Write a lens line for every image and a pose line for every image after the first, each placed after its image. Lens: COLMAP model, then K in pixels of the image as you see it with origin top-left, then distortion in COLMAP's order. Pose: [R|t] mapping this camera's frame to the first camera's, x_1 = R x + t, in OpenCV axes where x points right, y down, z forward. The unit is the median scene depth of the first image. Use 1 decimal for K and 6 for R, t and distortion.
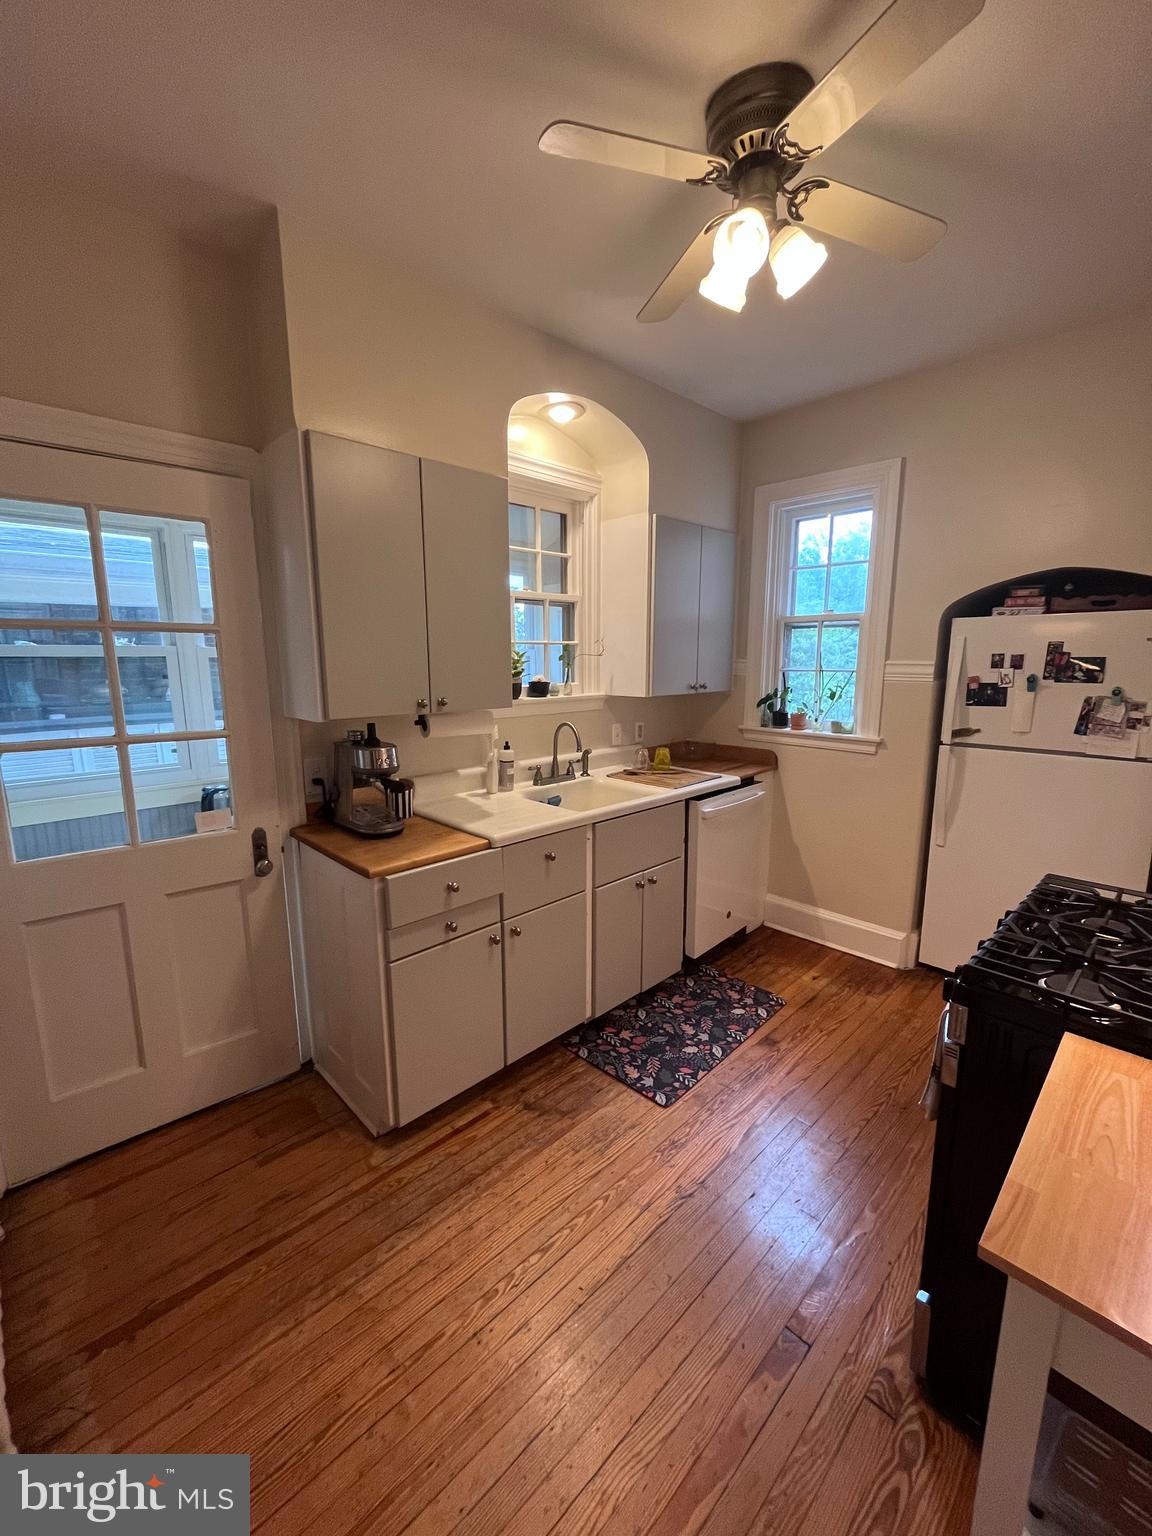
lens RADIAL K [[621.5, 0, 576.1], [0, 621.5, 766.6], [0, 0, 1]] dist [-0.003435, -0.000505]
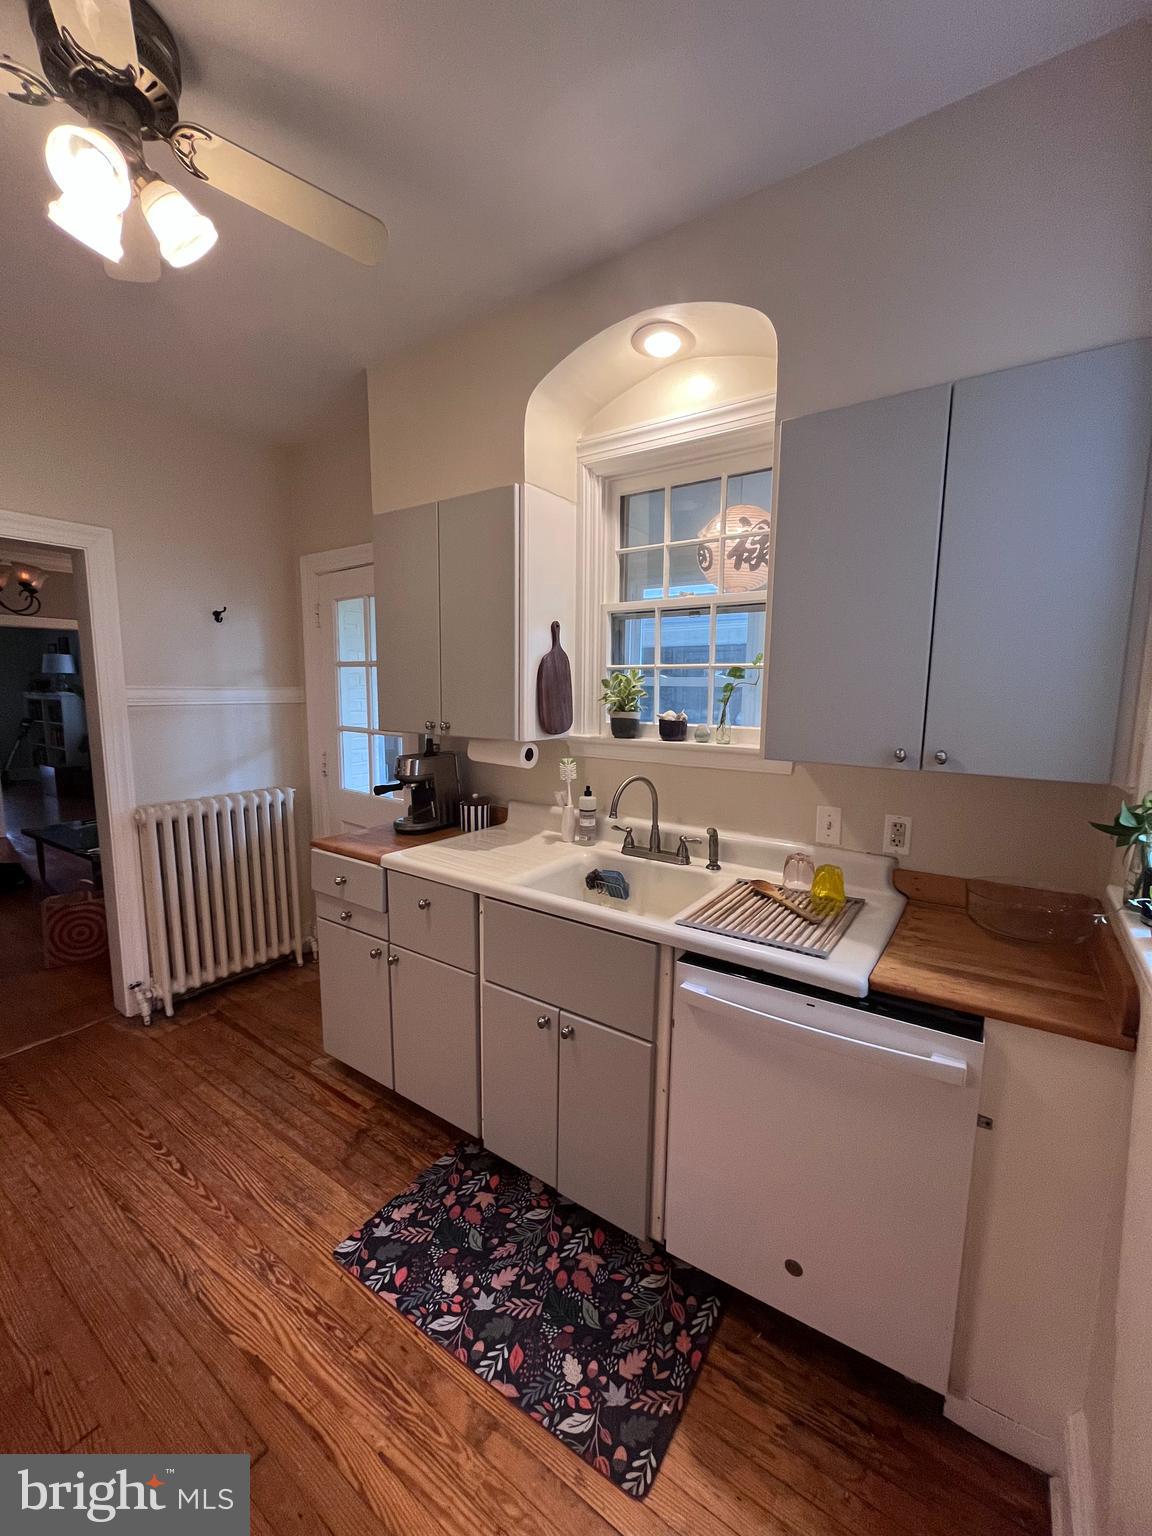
lens RADIAL K [[621.5, 0, 576.1], [0, 621.5, 766.6], [0, 0, 1]] dist [-0.003435, -0.000505]
pose [[0.189610, 0.129055, -0.973341, 0.728328], [-0.183268, 0.978554, 0.094045, -0.149289], [0.964604, 0.160551, 0.209196, 0.854614]]
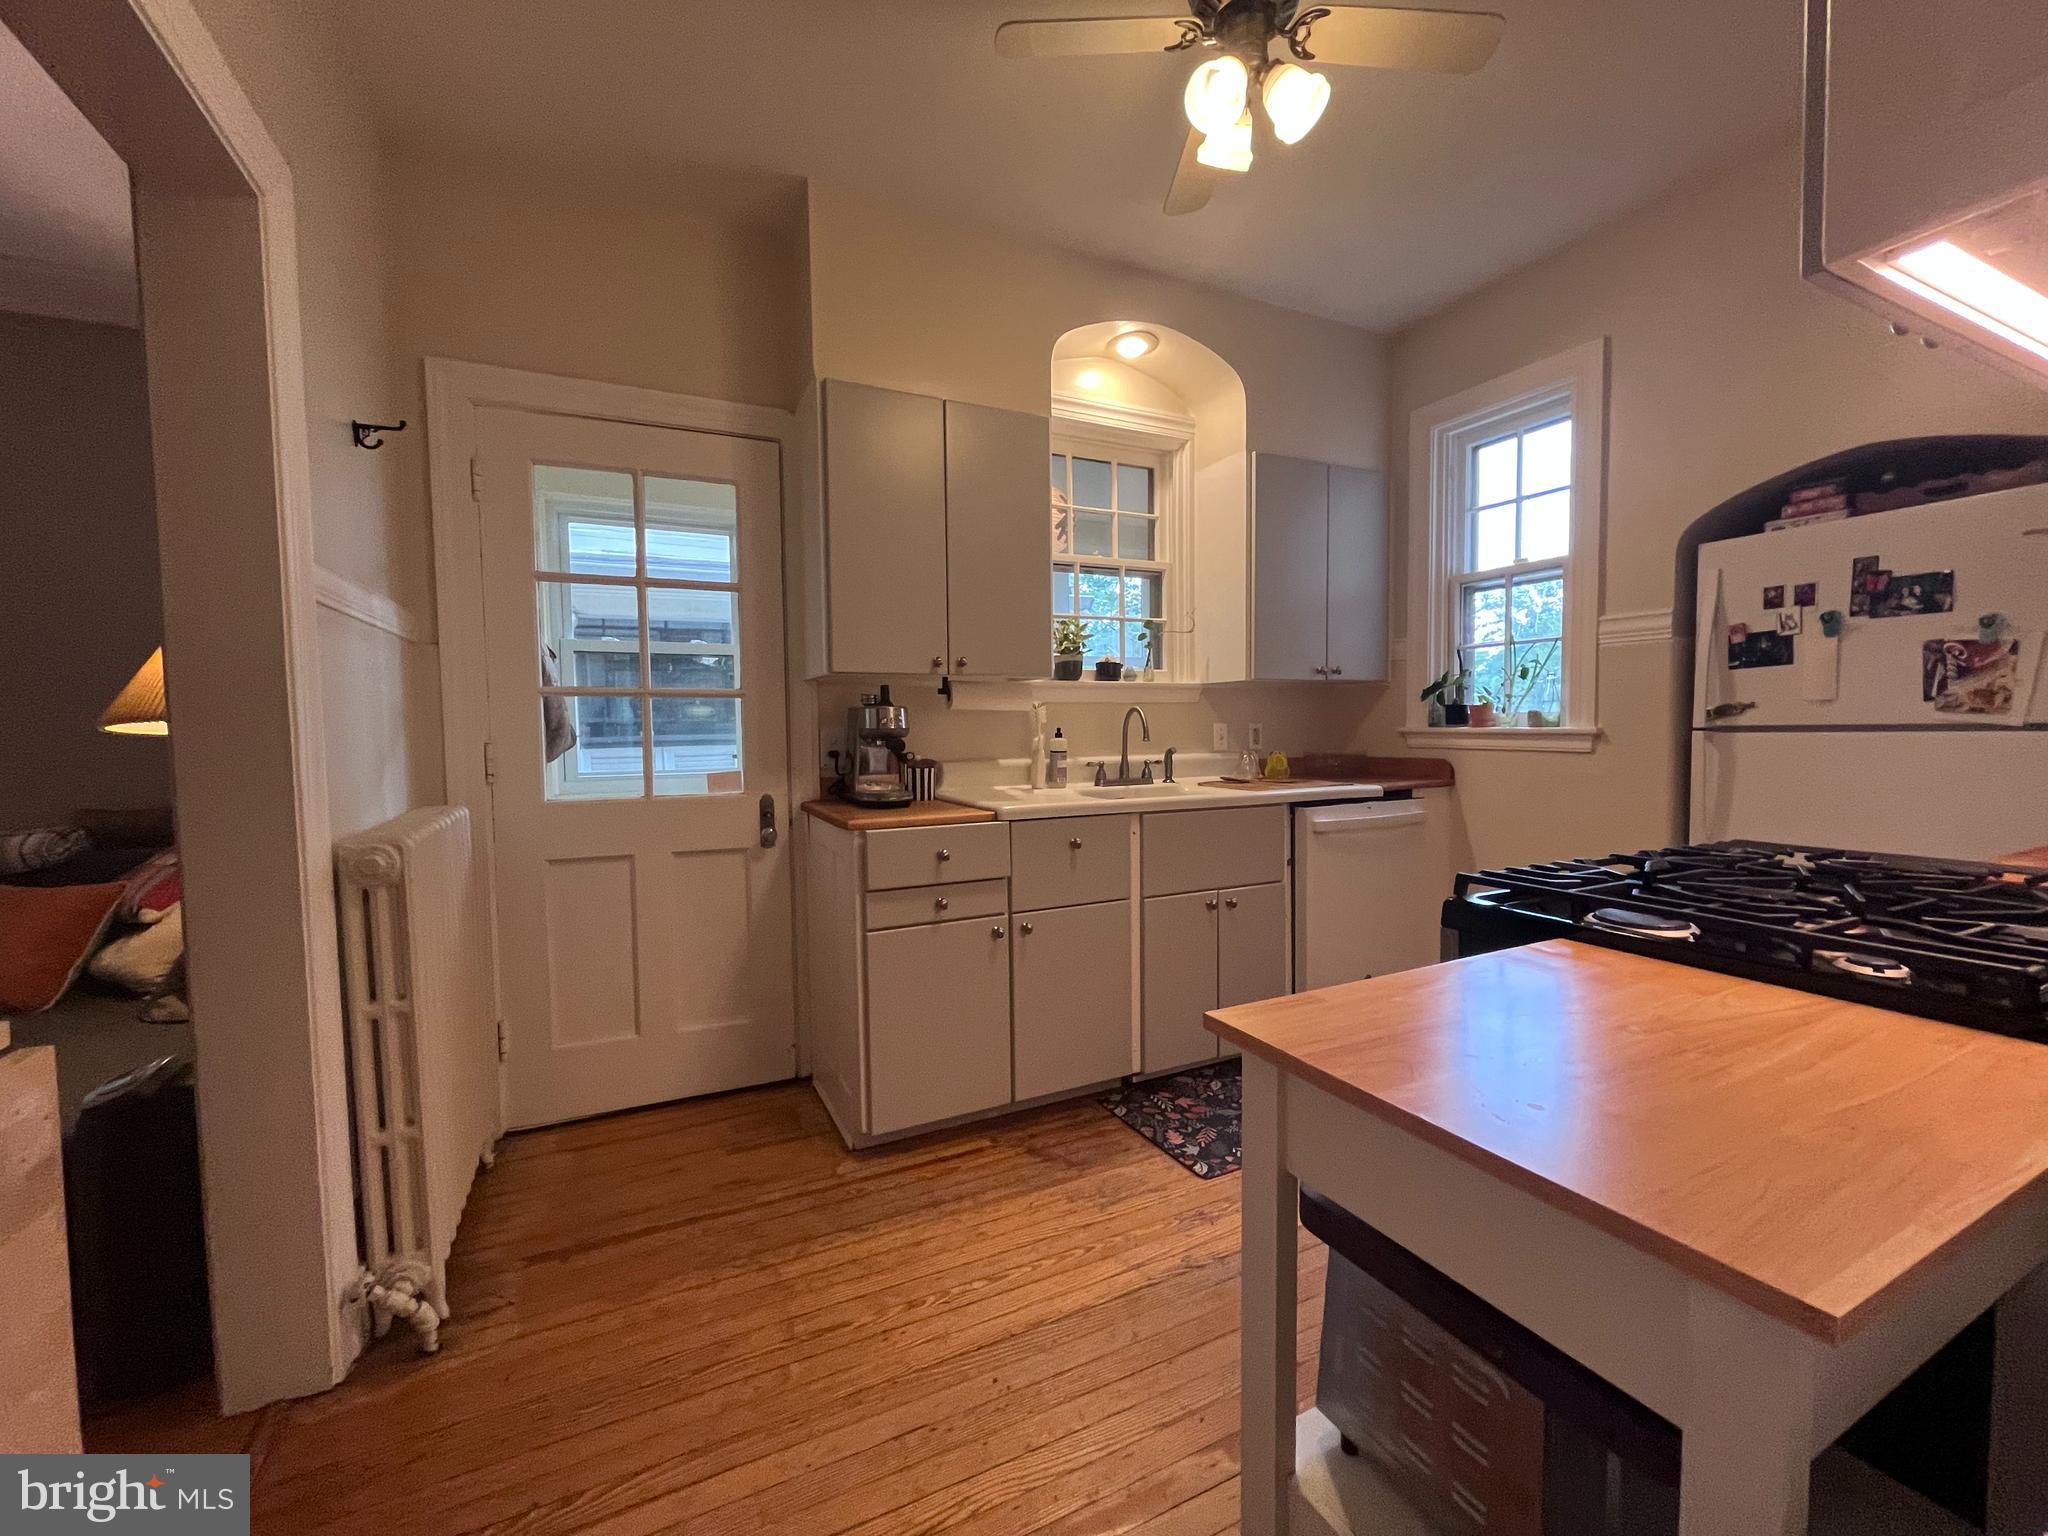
lens RADIAL K [[830.9, 0, 1026.3], [0, 830.9, 768.6], [0, 0, 1]] dist [-0.002153, -0.000336]
pose [[0.950912, 0.005596, -0.309412, 0.202459], [-0.042915, 0.992561, -0.113938, 0.150251], [0.306472, 0.121623, 0.944078, -0.058410]]
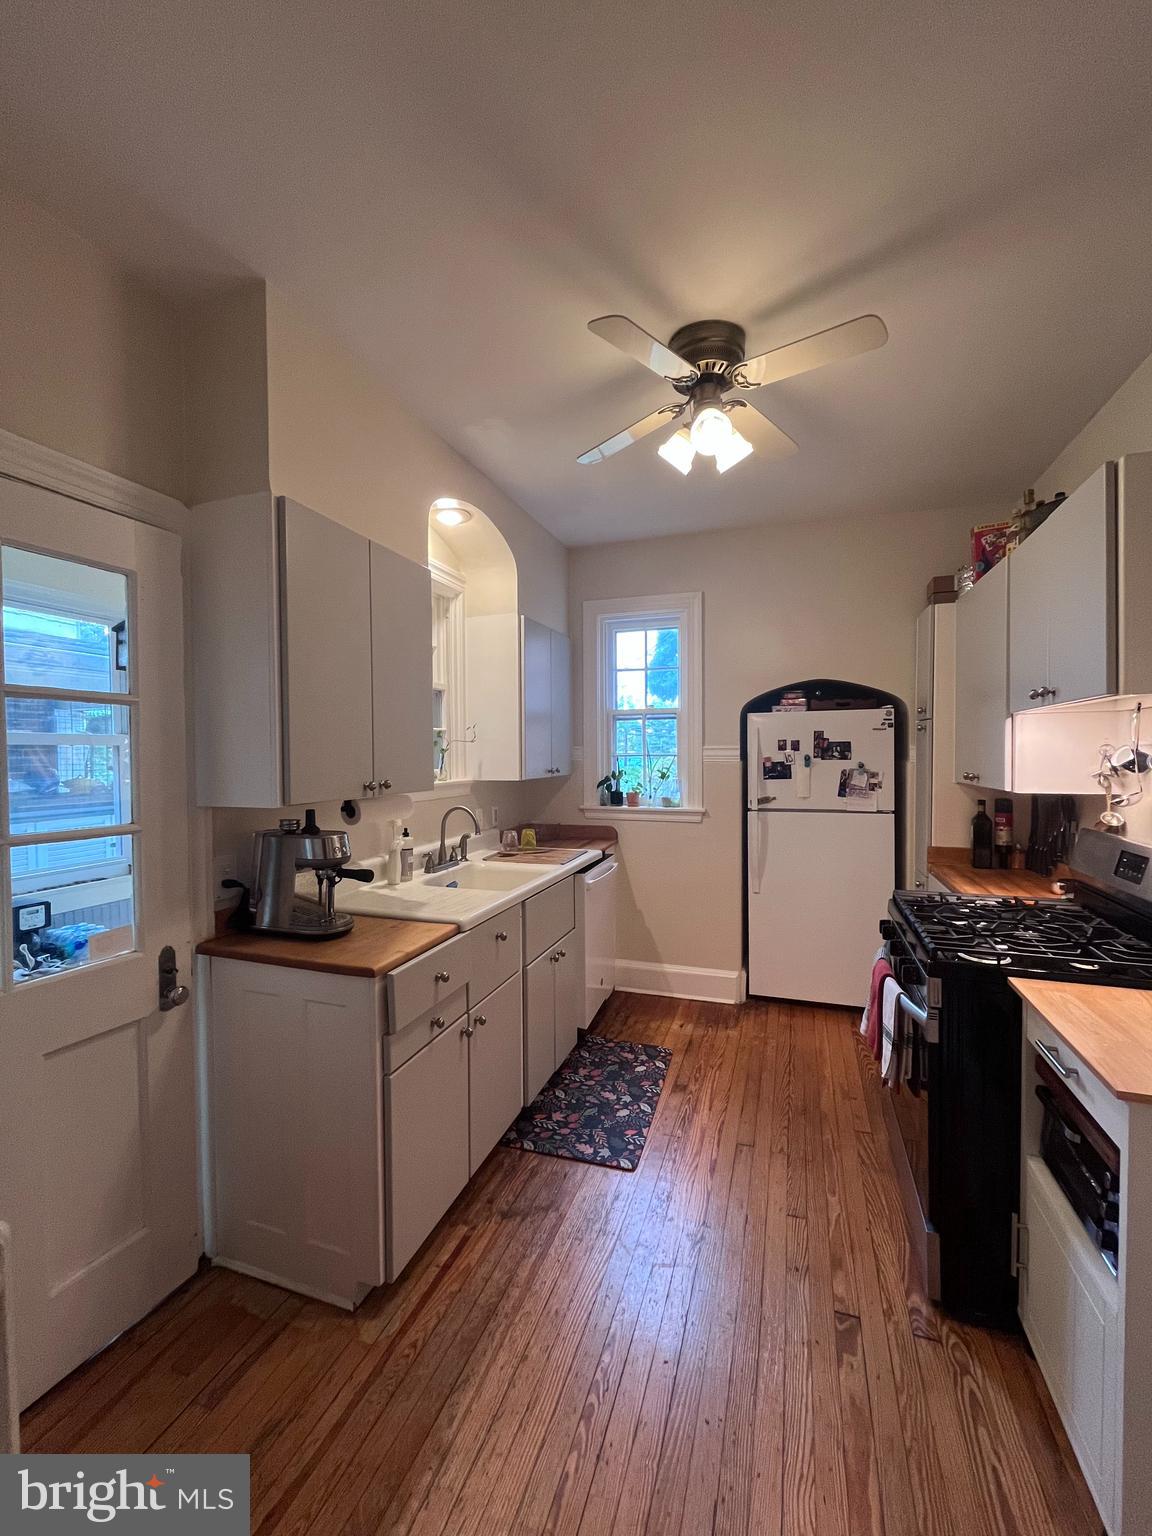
lens RADIAL K [[621.5, 0, 576.1], [0, 621.5, 766.6], [0, 0, 1]] dist [-0.003435, -0.000505]
pose [[0.893820, -0.014698, 0.448185, -0.321941], [0.084107, 0.987220, -0.135359, 0.018517], [-0.440468, 0.158682, 0.883633, 0.026783]]
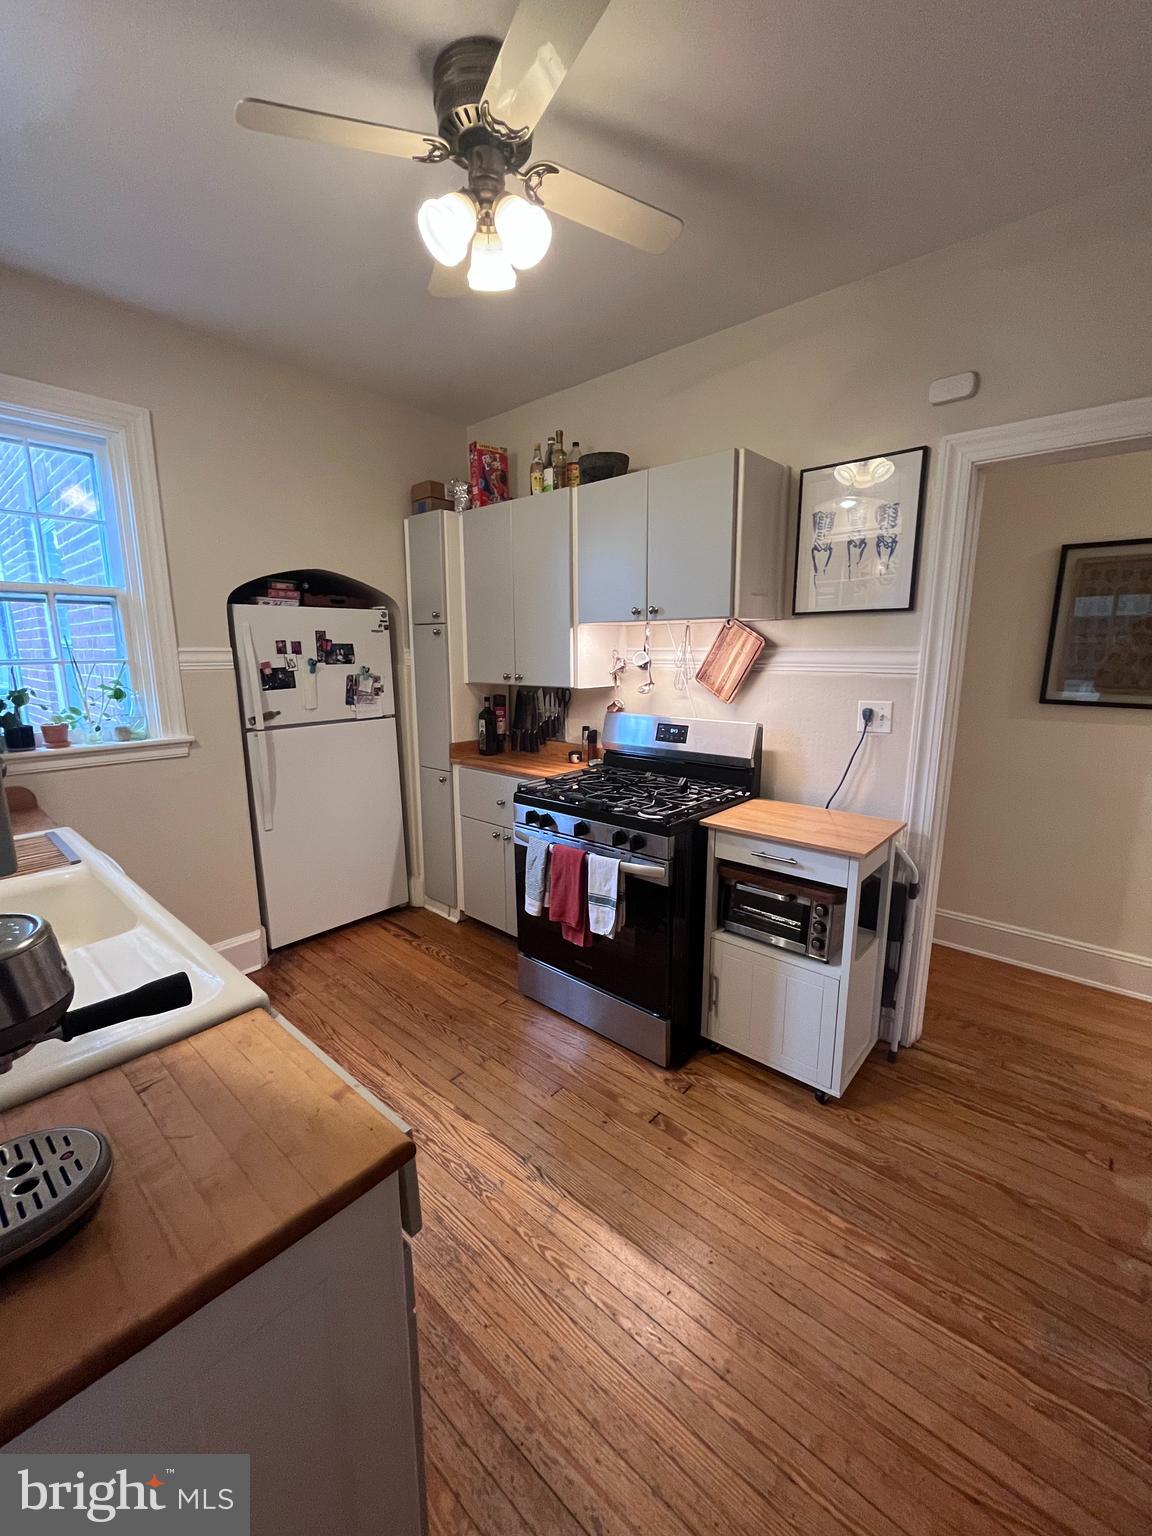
lens RADIAL K [[621.5, 0, 576.1], [0, 621.5, 766.6], [0, 0, 1]] dist [-0.003435, -0.000505]
pose [[-0.073125, -0.184444, 0.980119, -0.480225], [0.178928, 0.964378, 0.194831, -0.090588], [-0.981141, 0.189618, -0.037518, 0.590514]]
